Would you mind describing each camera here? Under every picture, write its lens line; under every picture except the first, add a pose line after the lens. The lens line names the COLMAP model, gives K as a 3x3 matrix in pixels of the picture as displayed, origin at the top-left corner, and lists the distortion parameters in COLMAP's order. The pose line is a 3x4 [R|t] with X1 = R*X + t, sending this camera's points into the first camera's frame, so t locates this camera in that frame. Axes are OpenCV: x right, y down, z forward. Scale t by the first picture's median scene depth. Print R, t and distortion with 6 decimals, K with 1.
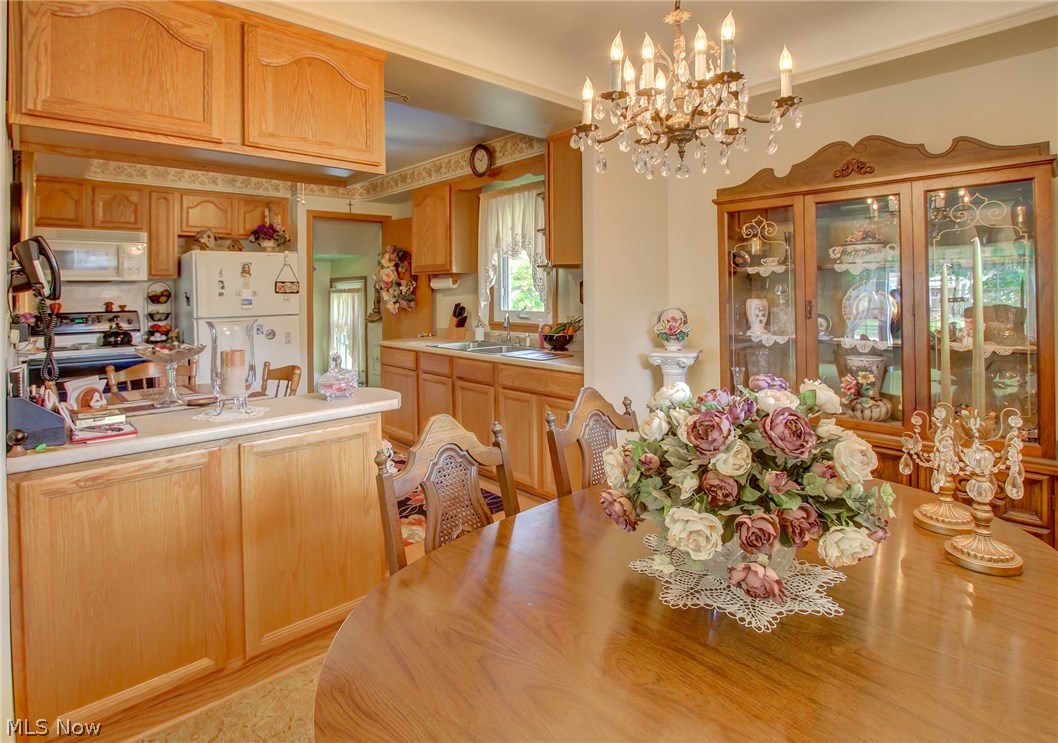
lens RADIAL K [[570.7, 0, 514.3], [0, 570.7, 284.5], [0, 0, 1]] dist [-0.002783, -0.004926]
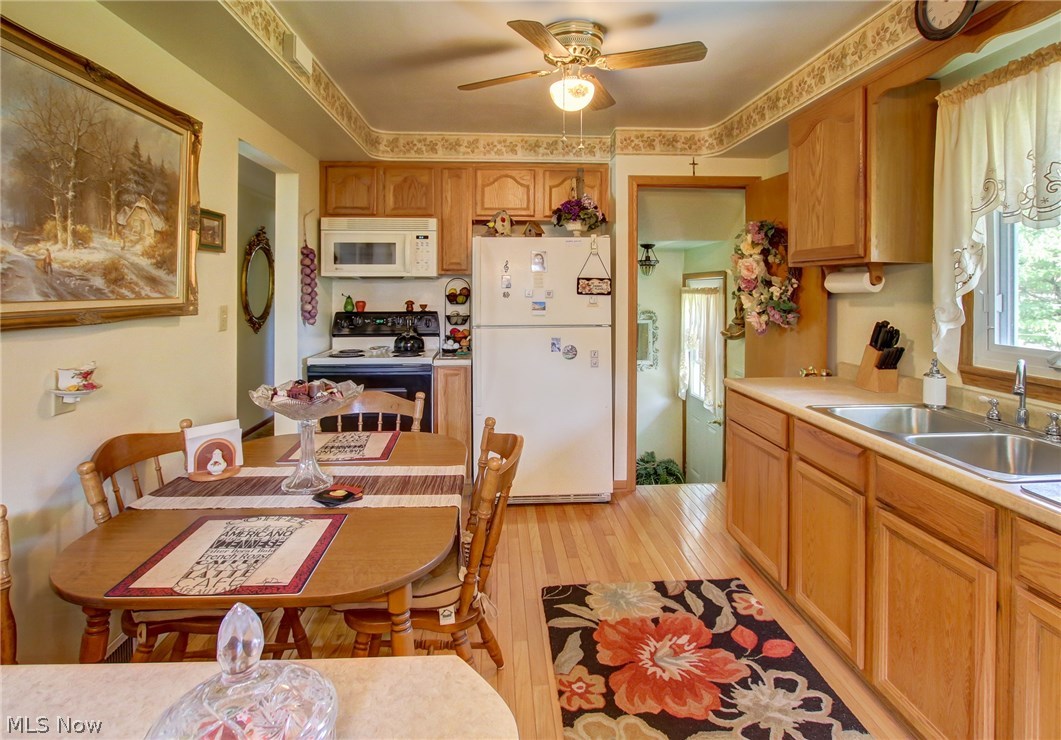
lens RADIAL K [[553.4, 0, 519.7], [0, 553.4, 282.2], [0, 0, 1]] dist [-0.025476, 0.003485]
pose [[0.776878, 0.007655, -0.629604, -0.044723], [-0.004960, 0.999969, 0.006037, -0.004323], [0.629631, -0.001567, 0.776893, 0.435535]]
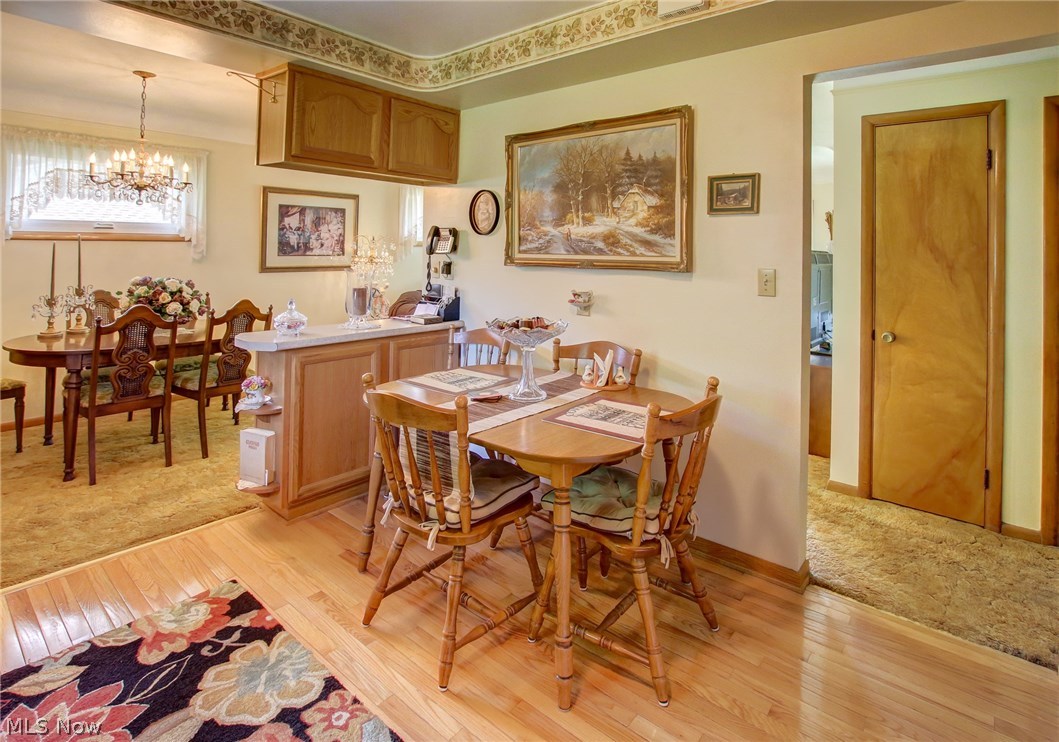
lens RADIAL K [[552.3, 0, 523.4], [0, 552.3, 231.3], [0, 0, 1]] dist [-0.025476, 0.003485]
pose [[-0.995304, -0.006374, -0.096588, -0.332141], [-0.002375, 0.999137, -0.041469, 0.009132], [0.096769, -0.041045, -0.994460, 1.110583]]
